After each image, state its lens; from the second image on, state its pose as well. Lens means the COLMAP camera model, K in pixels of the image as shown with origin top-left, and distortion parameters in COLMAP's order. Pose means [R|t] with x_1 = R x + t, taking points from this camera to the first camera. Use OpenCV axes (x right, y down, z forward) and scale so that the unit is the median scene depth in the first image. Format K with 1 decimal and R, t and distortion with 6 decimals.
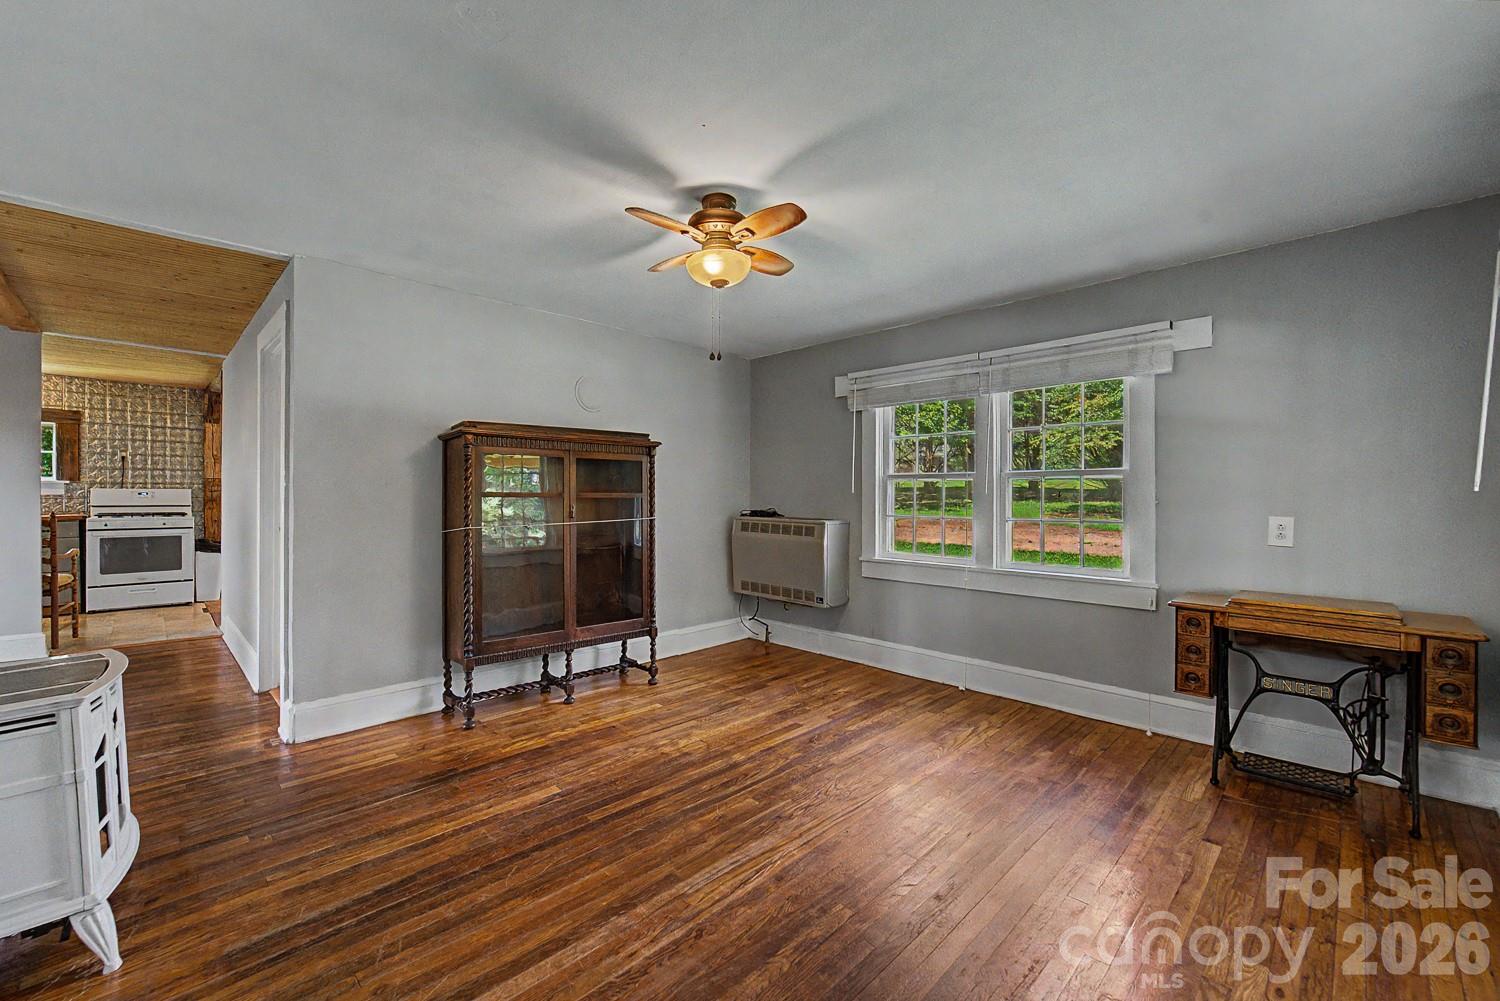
lens RADIAL K [[608.8, 0, 753.2], [0, 608.8, 494.7], [0, 0, 1]] dist [-0.001519, -0.000425]
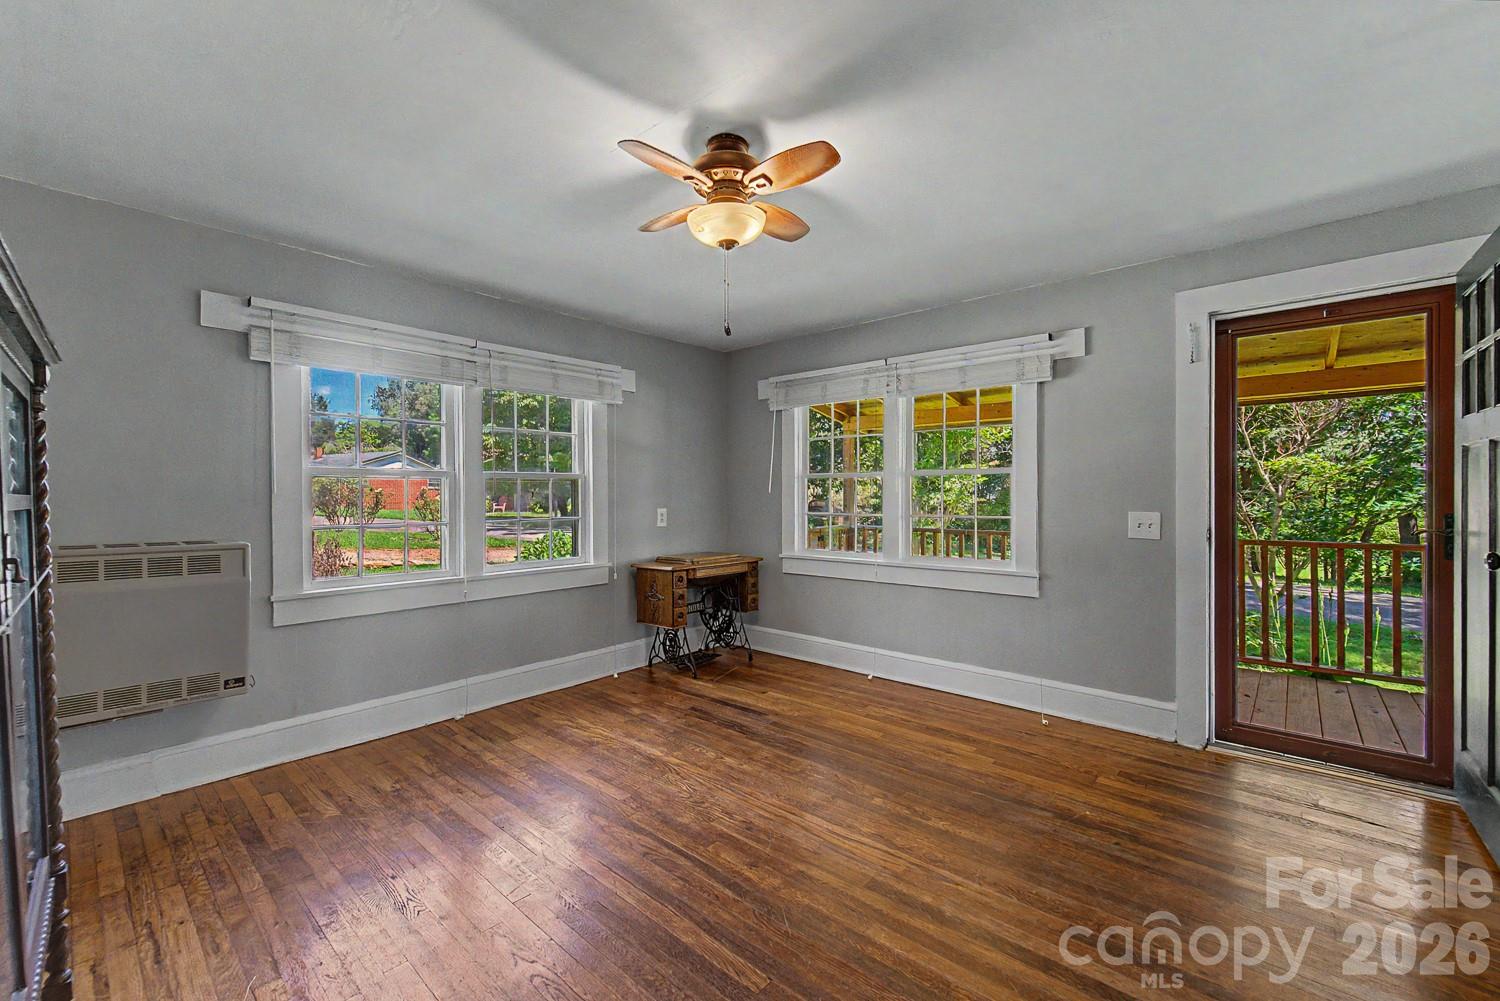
lens RADIAL K [[608.8, 0, 753.2], [0, 608.8, 494.7], [0, 0, 1]] dist [-0.001519, -0.000425]
pose [[-0.055514, -0.002734, 0.998454, -0.591631], [0.003428, 0.999990, 0.002929, -0.003167], [-0.998452, 0.003585, -0.055504, 0.668329]]
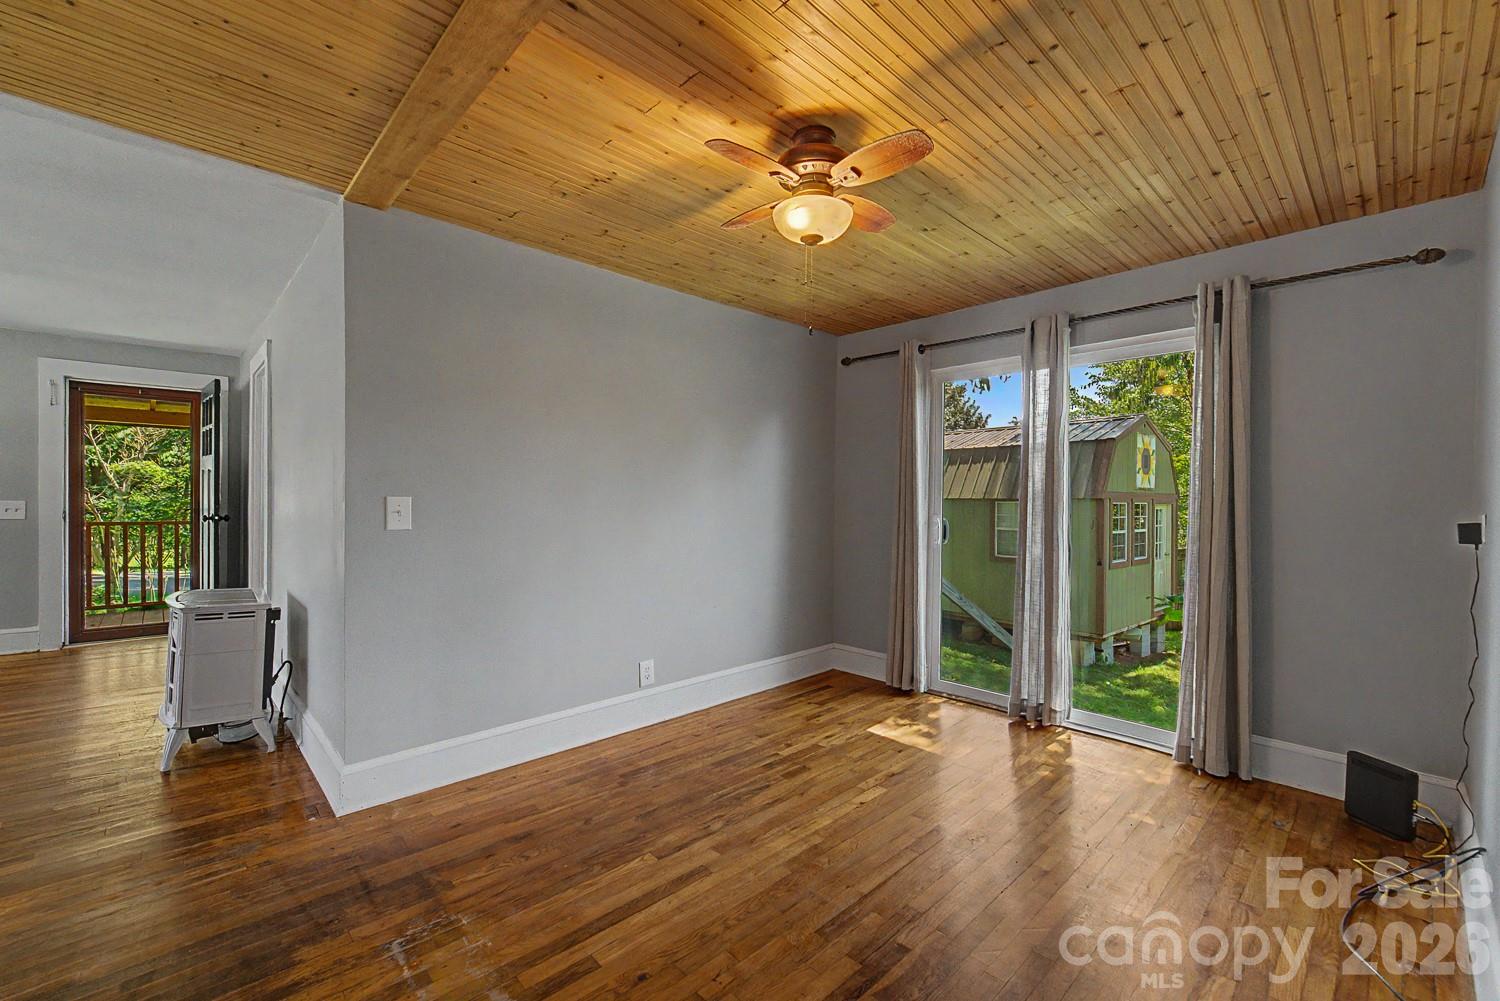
lens RADIAL K [[620.2, 0, 749.4], [0, 620.2, 504.4], [0, 0, 1]] dist [0.002008, -0.000012]
pose [[-0.999541, -0.016024, 0.025692, -1.319345], [-0.015673, 0.999782, 0.013790, -0.008540], [-0.025907, 0.013381, -0.999575, 1.311441]]
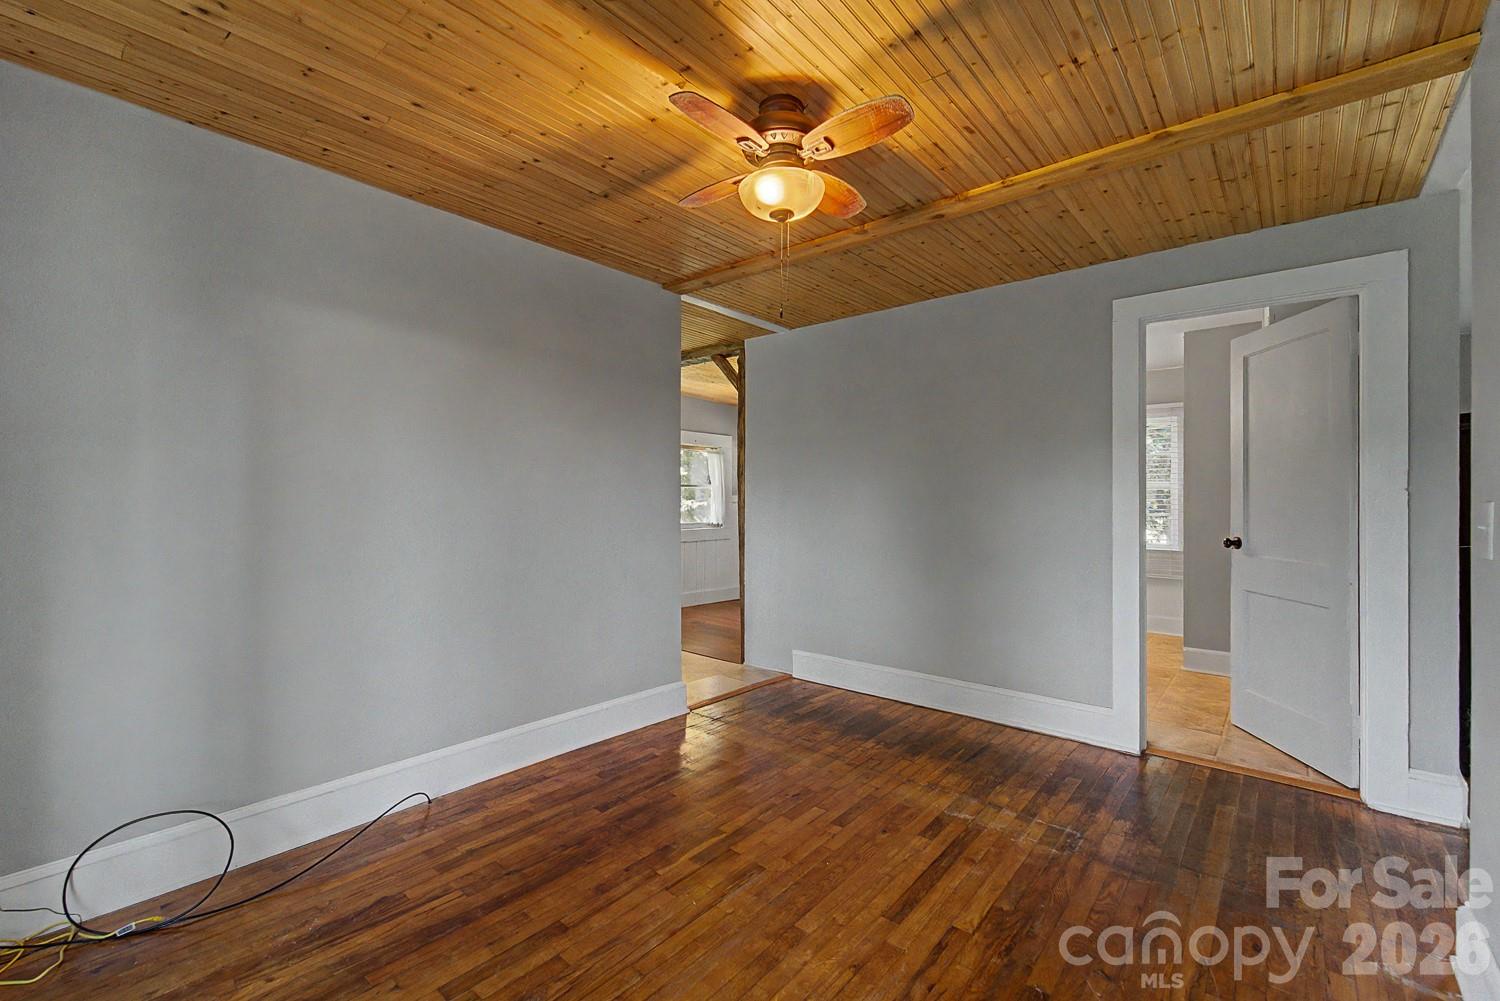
lens RADIAL K [[647.1, 0, 750.0], [0, 647.1, 500.5], [0, 0, 1]] dist [0.001961, 0.000339]
pose [[0.997011, -0.003815, 0.077170, -1.424317], [0.003629, 0.999990, 0.002543, -0.005619], [-0.077179, -0.002255, 0.997015, 0.224484]]
